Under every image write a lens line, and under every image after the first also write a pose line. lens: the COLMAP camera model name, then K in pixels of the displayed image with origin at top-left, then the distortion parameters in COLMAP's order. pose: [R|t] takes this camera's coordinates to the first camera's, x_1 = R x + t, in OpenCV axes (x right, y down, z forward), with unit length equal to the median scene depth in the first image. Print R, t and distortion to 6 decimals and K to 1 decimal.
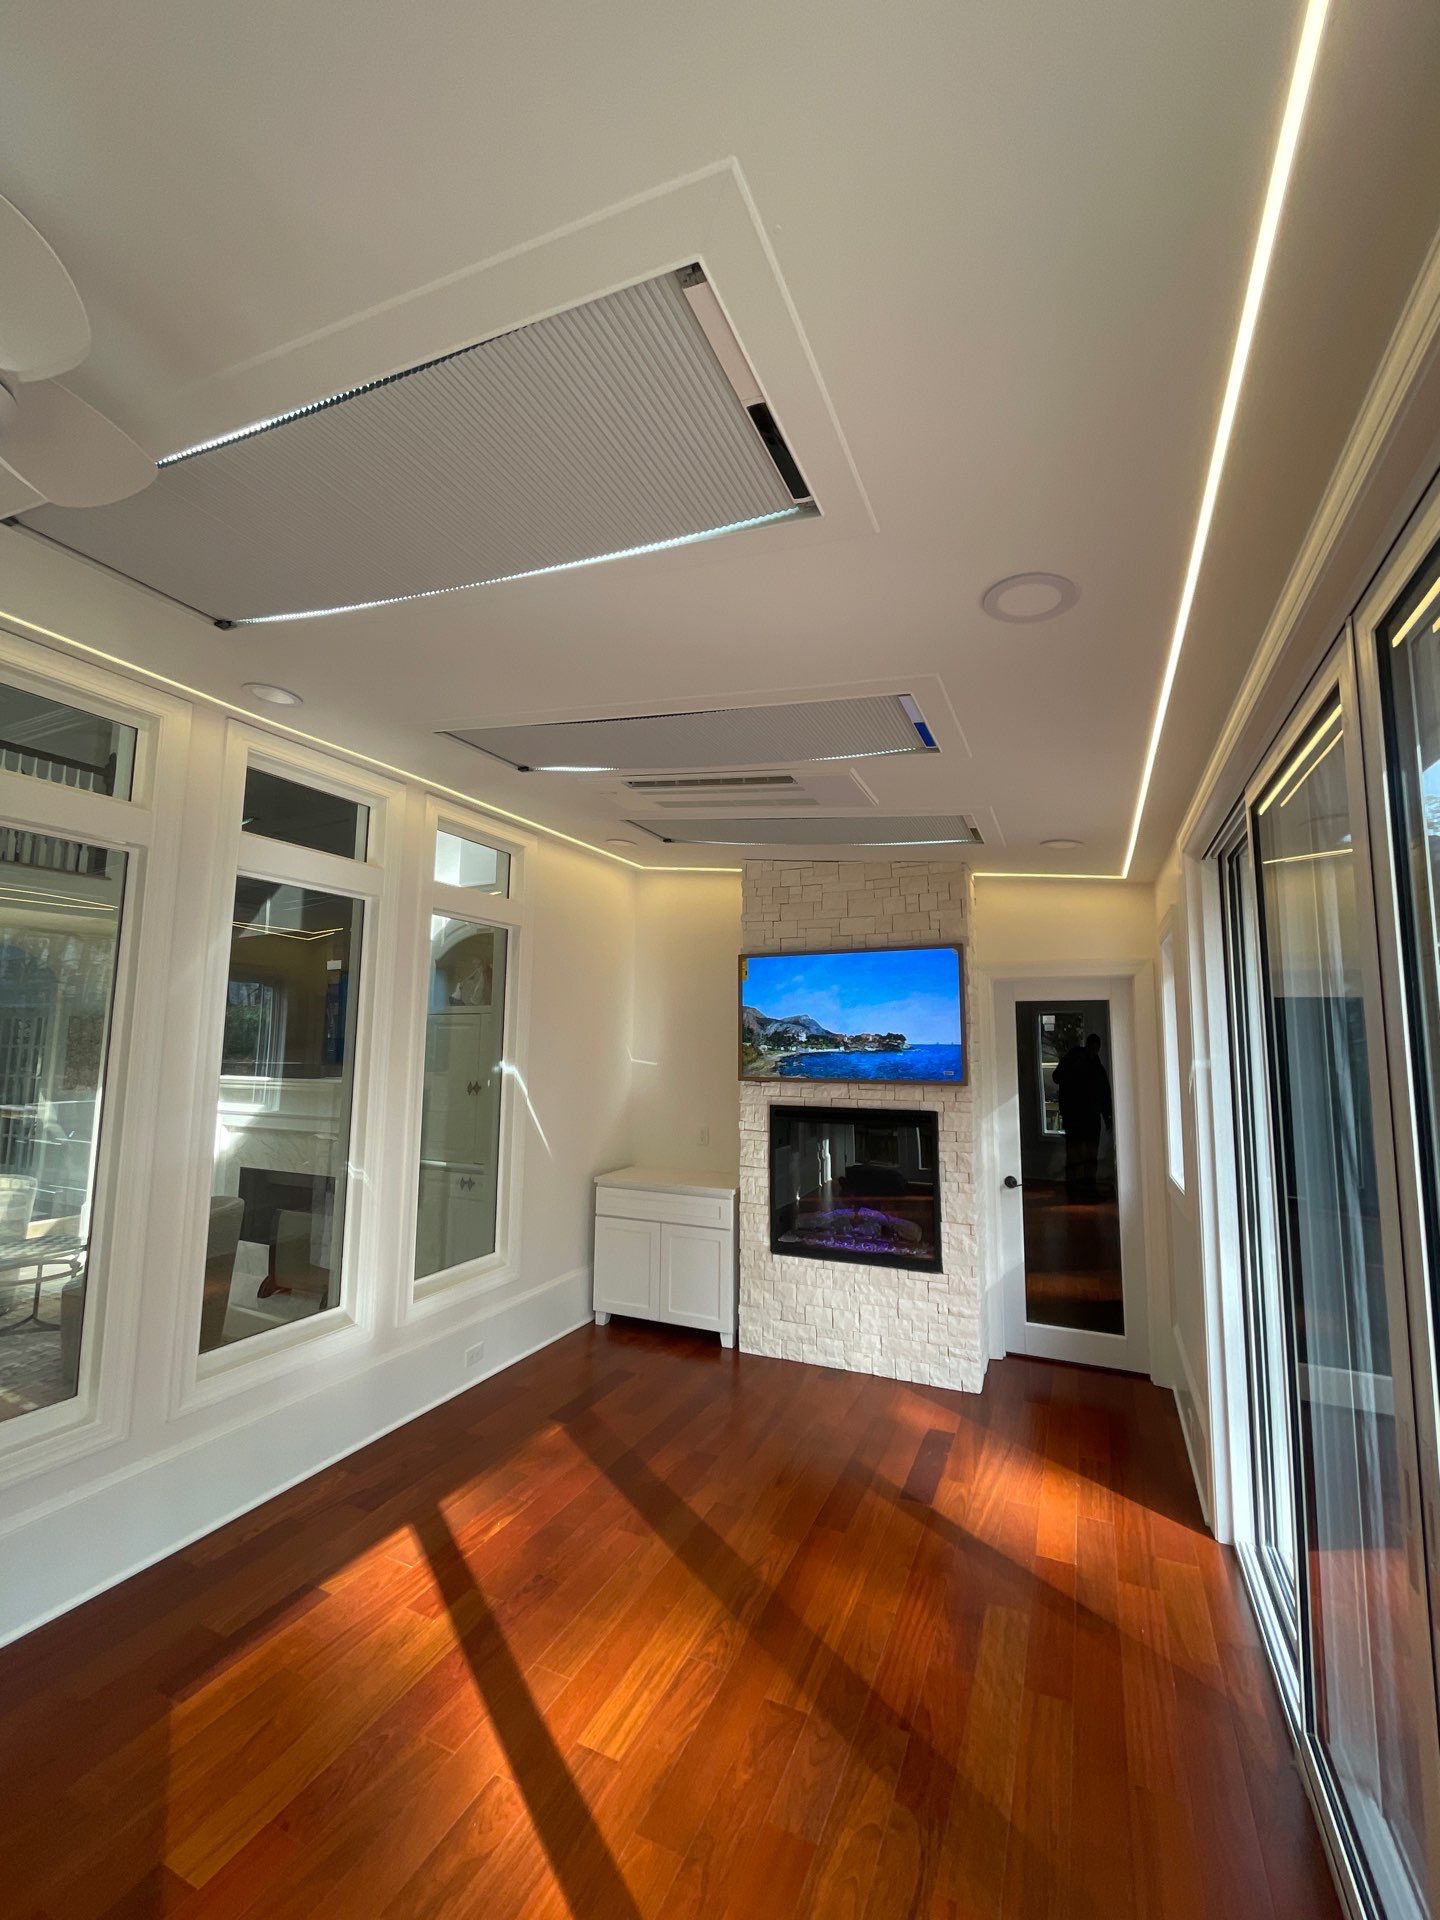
lens RADIAL K [[768.2, 0, 720.0], [0, 768.2, 960.0], [0, 0, 1]] dist [-0.002325, -0.000393]
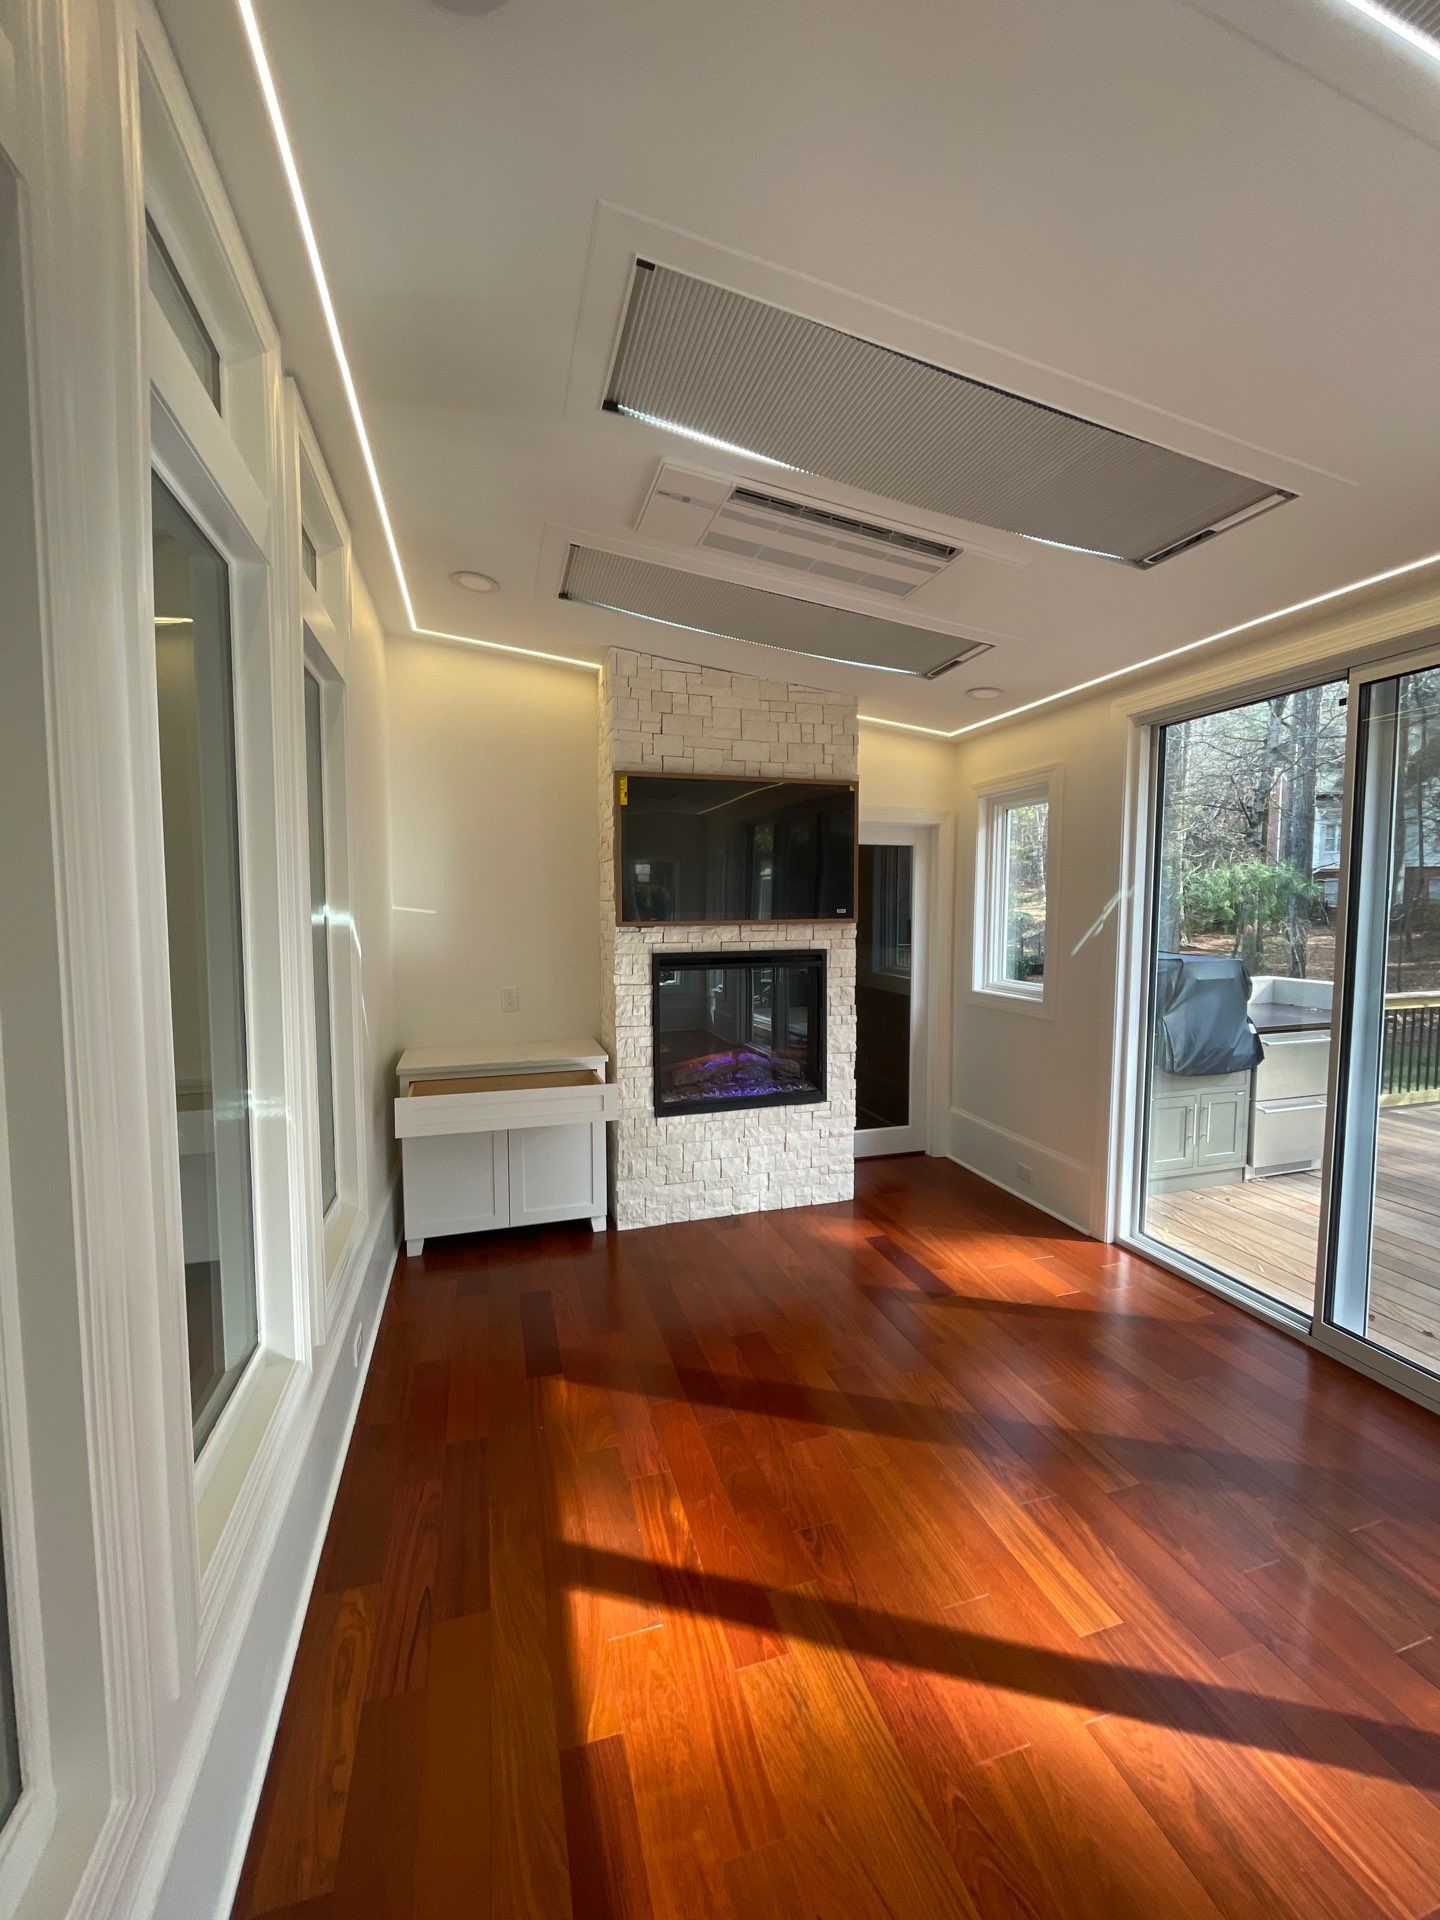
lens RADIAL K [[774.6, 0, 719.6], [0, 774.6, 955.0], [0, 0, 1]] dist [-0.001177, -0.000328]
pose [[0.745206, -0.054077, 0.664638, -0.491629], [-0.067255, 0.985529, 0.155594, 0.055521], [-0.663434, -0.160650, 0.730785, 0.345928]]
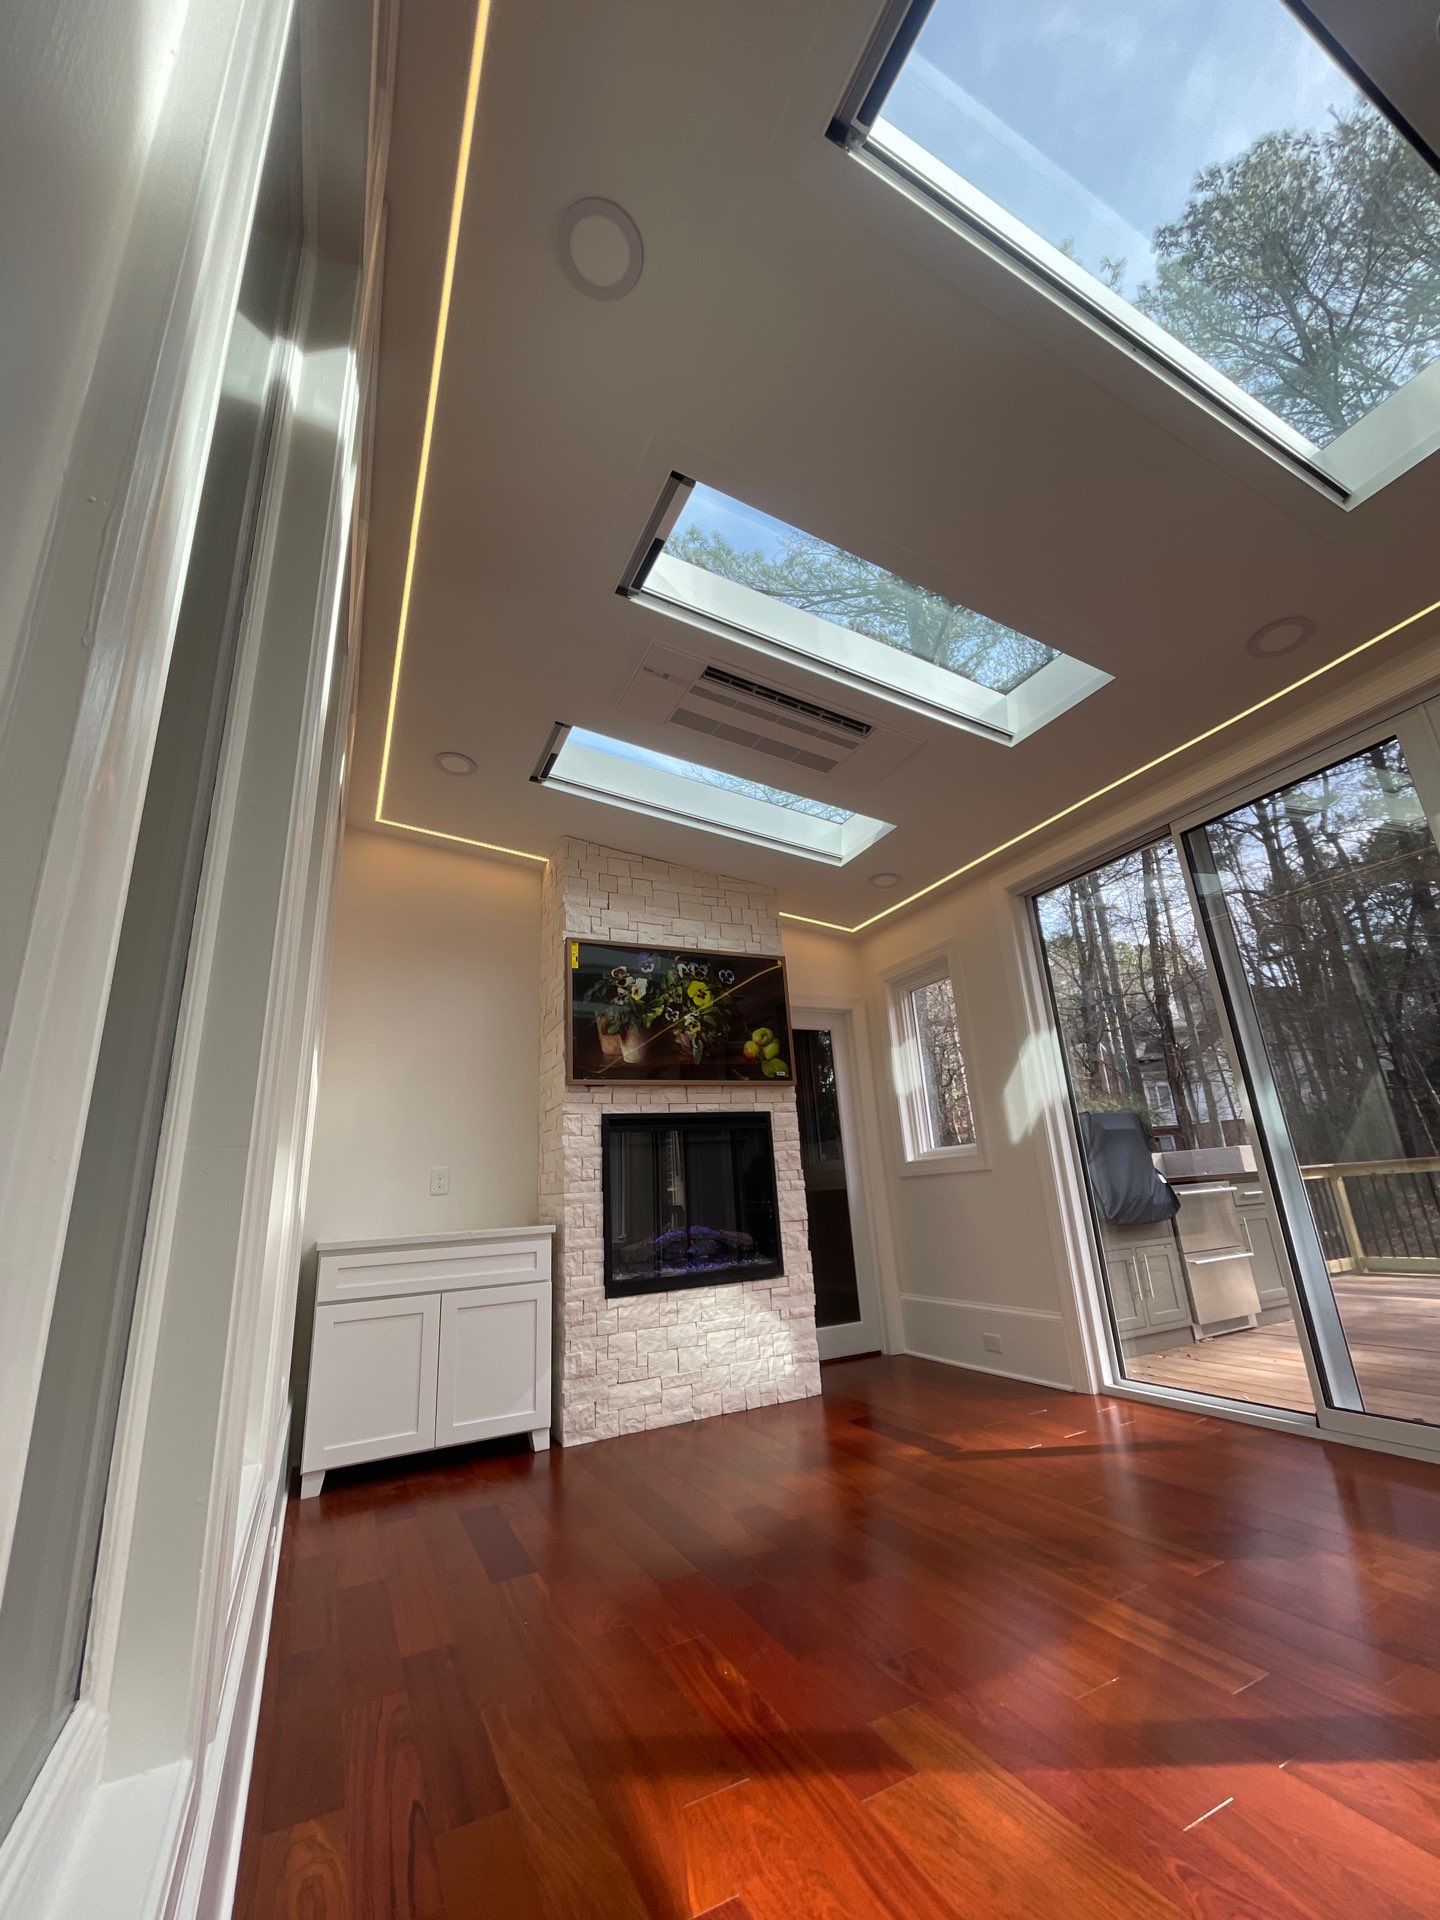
lens RADIAL K [[777.8, 0, 718.0], [0, 777.8, 953.5], [0, 0, 1]] dist [-0.004330, -0.000356]
pose [[0.628861, 0.192774, 0.753241, -0.574387], [-0.023143, 0.972988, -0.229692, 0.228420], [-0.777174, 0.127012, 0.616335, 0.384782]]
